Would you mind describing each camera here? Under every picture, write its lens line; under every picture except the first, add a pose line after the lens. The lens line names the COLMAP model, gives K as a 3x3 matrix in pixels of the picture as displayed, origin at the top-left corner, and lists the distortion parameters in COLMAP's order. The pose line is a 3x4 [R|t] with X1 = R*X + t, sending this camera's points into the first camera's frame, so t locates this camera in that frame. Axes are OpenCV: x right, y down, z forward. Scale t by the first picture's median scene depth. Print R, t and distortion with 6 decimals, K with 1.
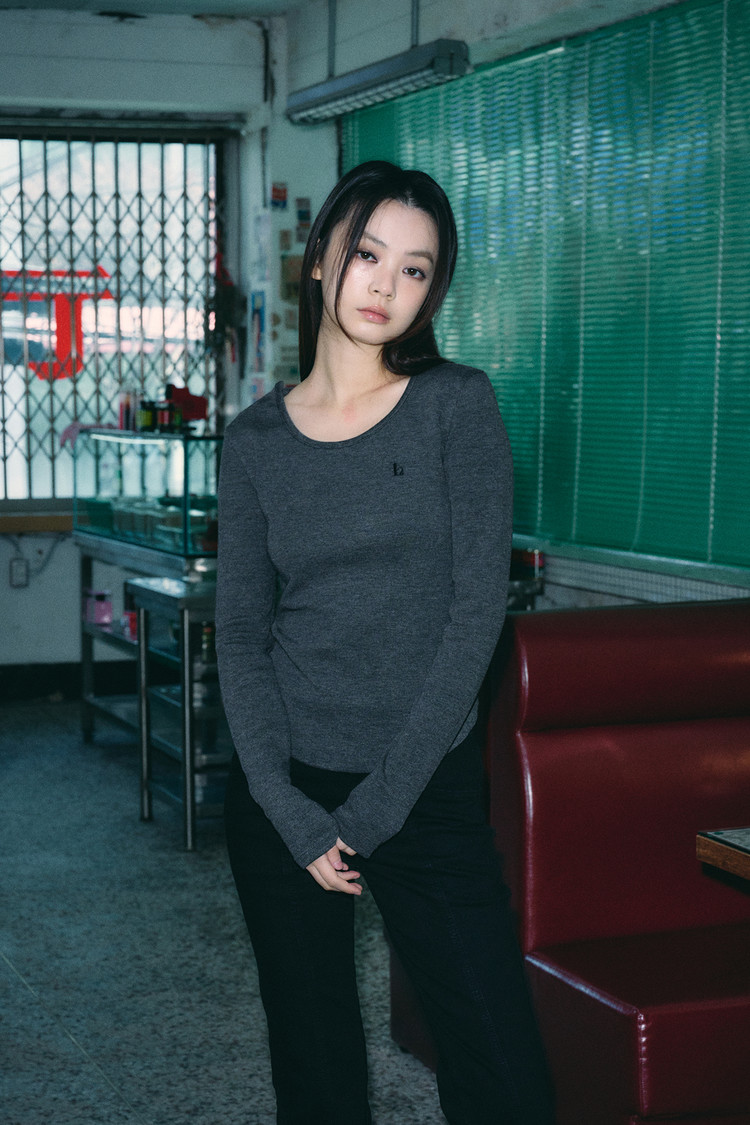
lens RADIAL K [[2223.1, 0, 375.0], [0, 2223.1, 562.5], [0, 0, 1]] dist [0.024193, 0.122716]
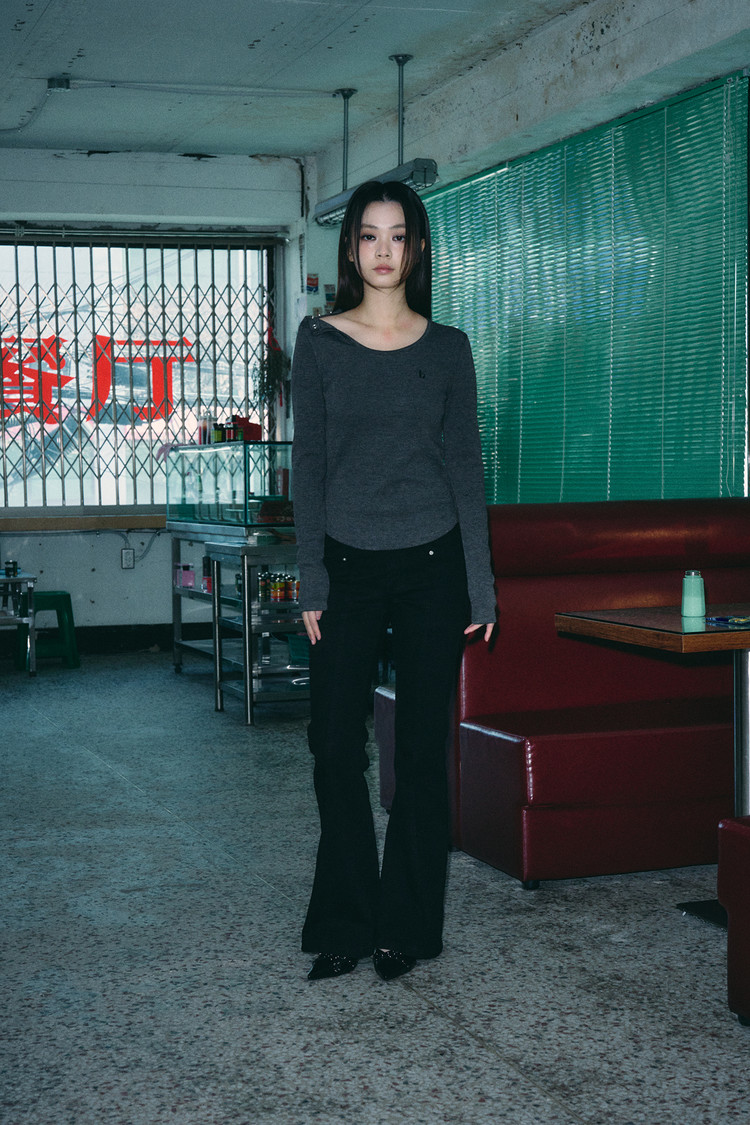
lens RADIAL K [[1760.2, 0, 384.3], [0, 1760.2, 564.4], [0, 0, 1]] dist [0.026065, 0.056643]
pose [[0.999894, -0.009464, -0.011047, 0.013459], [0.009149, 0.999561, -0.028169, 0.046105], [0.011308, 0.028065, 0.999542, -0.106369]]
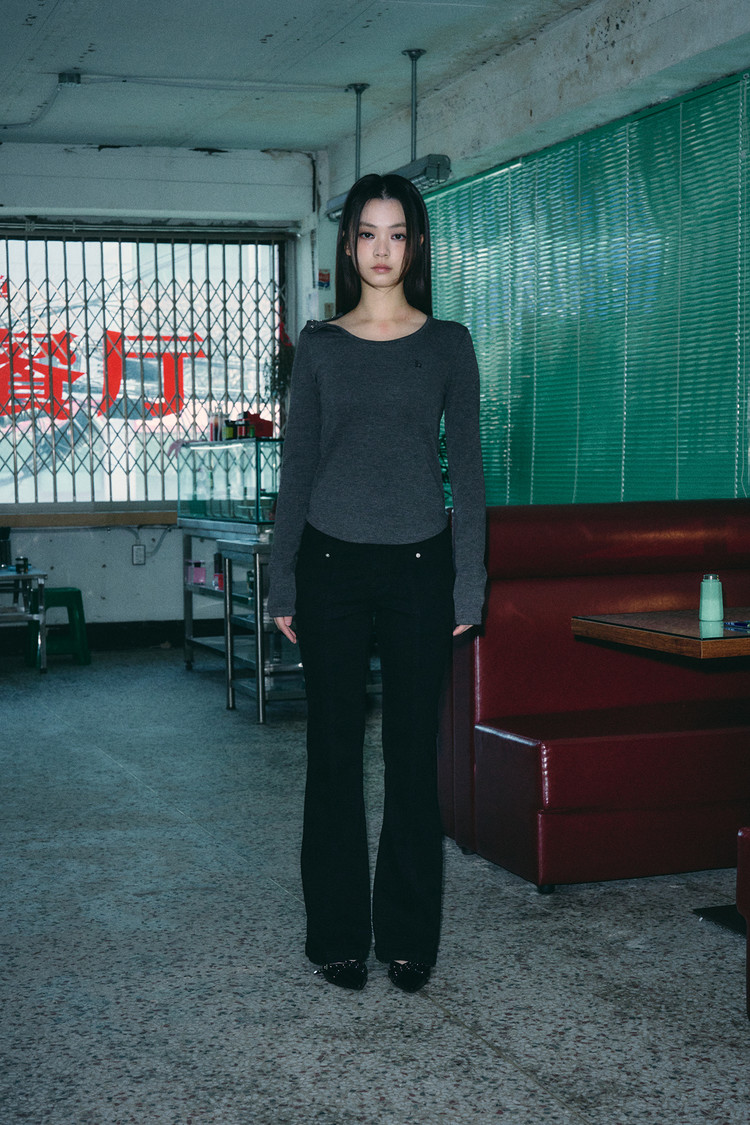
lens RADIAL K [[1760.8, 0, 395.7], [0, 1760.8, 567.8], [0, 0, 1]] dist [0.037008, 0.028864]
pose [[0.999913, -0.008530, -0.010110, 0.011936], [0.008307, 0.999725, -0.021912, 0.043103], [0.010294, 0.021826, 0.999709, -0.103397]]
